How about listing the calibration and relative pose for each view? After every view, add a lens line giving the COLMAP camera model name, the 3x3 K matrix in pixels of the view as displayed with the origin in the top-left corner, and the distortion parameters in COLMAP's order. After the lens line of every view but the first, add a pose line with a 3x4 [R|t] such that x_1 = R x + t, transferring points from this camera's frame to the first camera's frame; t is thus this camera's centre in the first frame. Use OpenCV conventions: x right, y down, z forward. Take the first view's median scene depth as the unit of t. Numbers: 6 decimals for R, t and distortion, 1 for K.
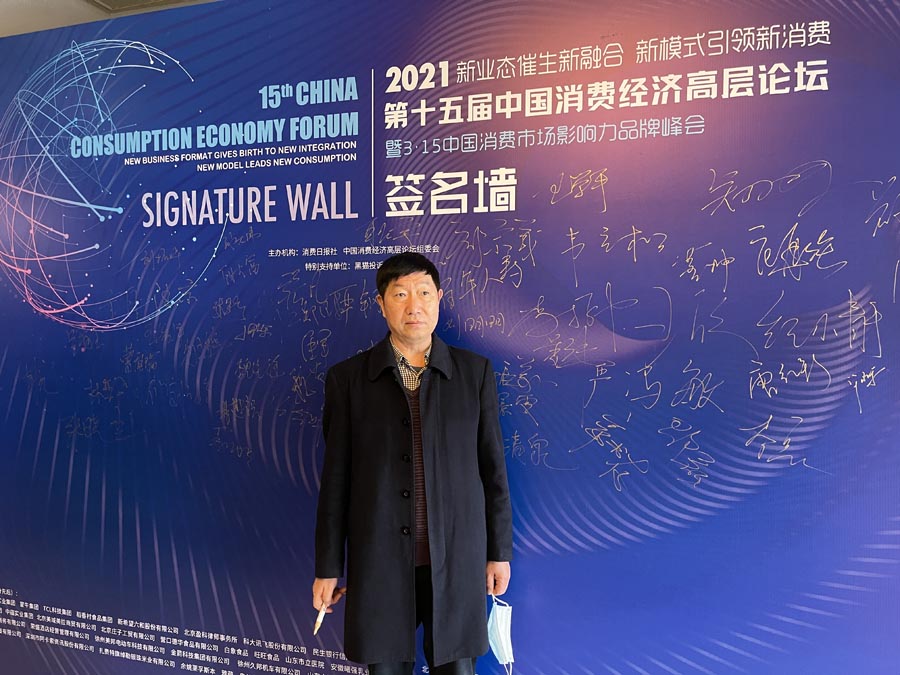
lens RADIAL K [[683.3, 0, 449.8], [0, 683.3, 341.1], [0, 0, 1]] dist [0.075172, -0.101072]
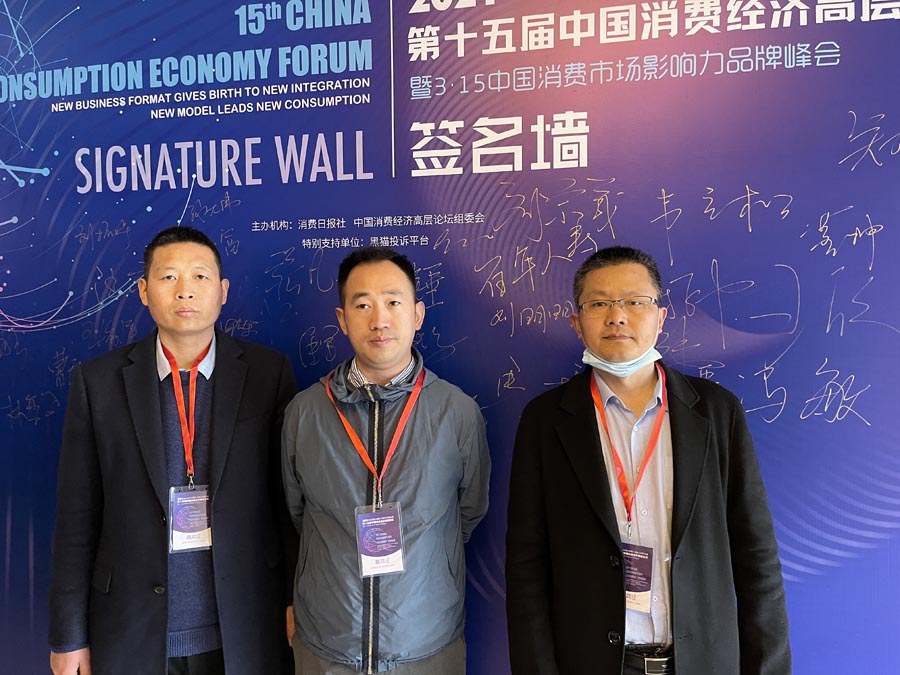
lens RADIAL K [[670.0, 0, 448.0], [0, 670.0, 337.1], [0, 0, 1]] dist [0.084371, -0.113682]
pose [[0.995522, -0.016149, 0.093145, -0.127562], [0.015569, 0.999855, 0.006954, -0.007460], [-0.093244, -0.005472, 0.995628, 0.250369]]
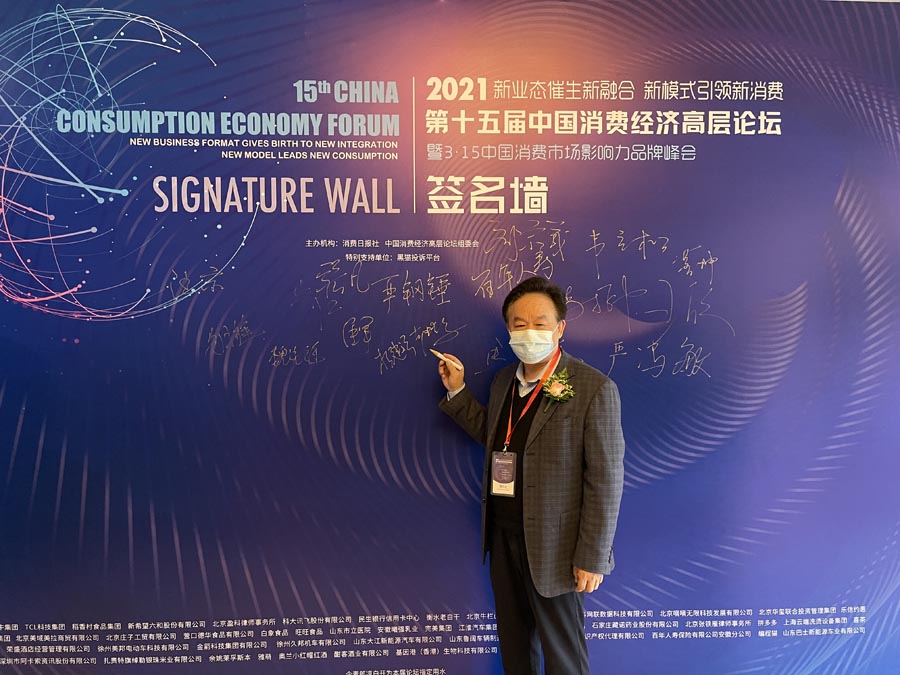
lens RADIAL K [[683.3, 0, 449.3], [0, 683.3, 342.0], [0, 0, 1]] dist [0.075172, -0.101072]
pose [[0.941255, -0.019463, 0.337134, -0.441118], [0.015734, 0.999781, 0.013790, 0.010162], [-0.337329, -0.007676, 0.941356, -0.046866]]
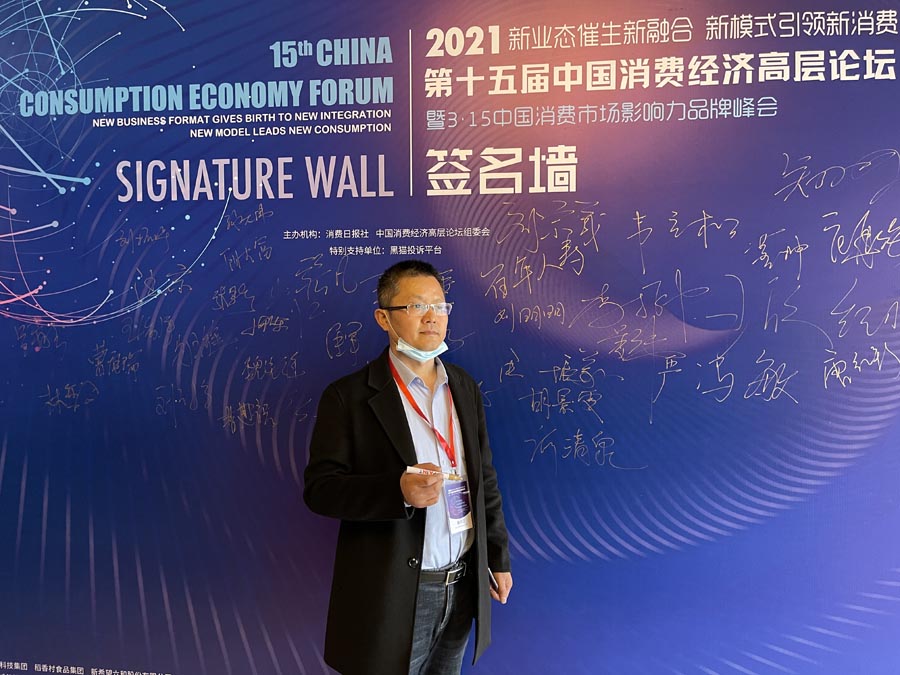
lens RADIAL K [[683.3, 0, 451.2], [0, 683.3, 336.5], [0, 0, 1]] dist [0.075172, -0.101072]
pose [[0.982507, -0.012053, 0.185835, -0.234505], [0.011374, 0.999924, 0.004719, -0.001180], [-0.185878, -0.002522, 0.982570, 0.114129]]
